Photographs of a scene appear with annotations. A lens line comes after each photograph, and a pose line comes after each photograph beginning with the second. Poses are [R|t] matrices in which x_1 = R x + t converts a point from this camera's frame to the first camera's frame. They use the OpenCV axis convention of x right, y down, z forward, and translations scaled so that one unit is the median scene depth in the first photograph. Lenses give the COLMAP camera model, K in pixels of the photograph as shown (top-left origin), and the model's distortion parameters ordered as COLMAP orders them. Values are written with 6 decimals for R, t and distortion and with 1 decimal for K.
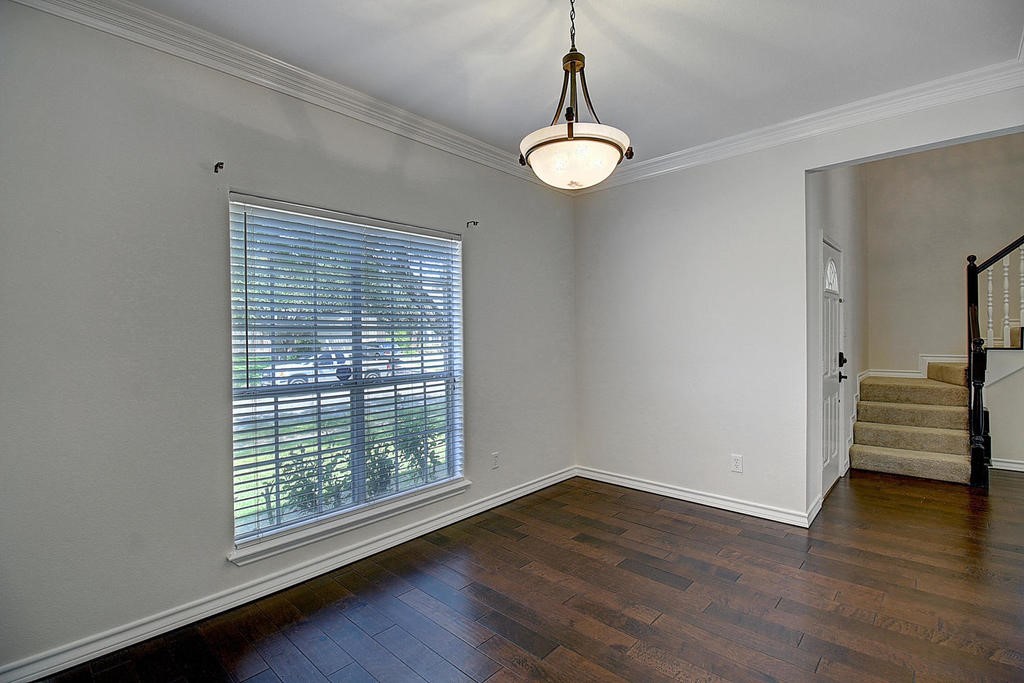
lens RADIAL K [[471.7, 0, 512.9], [0, 471.7, 339.7], [0, 0, 1]] dist [0.000515, -0.014387]
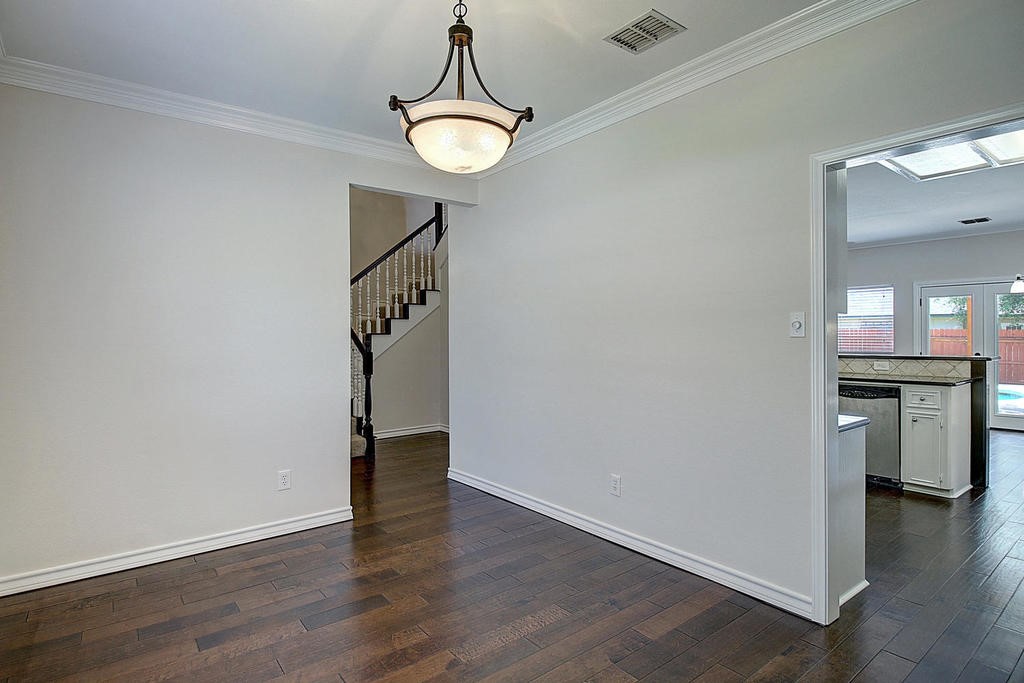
lens RADIAL K [[536.8, 0, 512.0], [0, 536.8, 341.5], [0, 0, 1]] dist [0.001452, -0.019323]
pose [[0.164948, -0.003613, 0.986296, -0.580426], [0.018628, 0.999826, 0.000547, 0.004853], [-0.986126, 0.018282, 0.164986, 0.492561]]
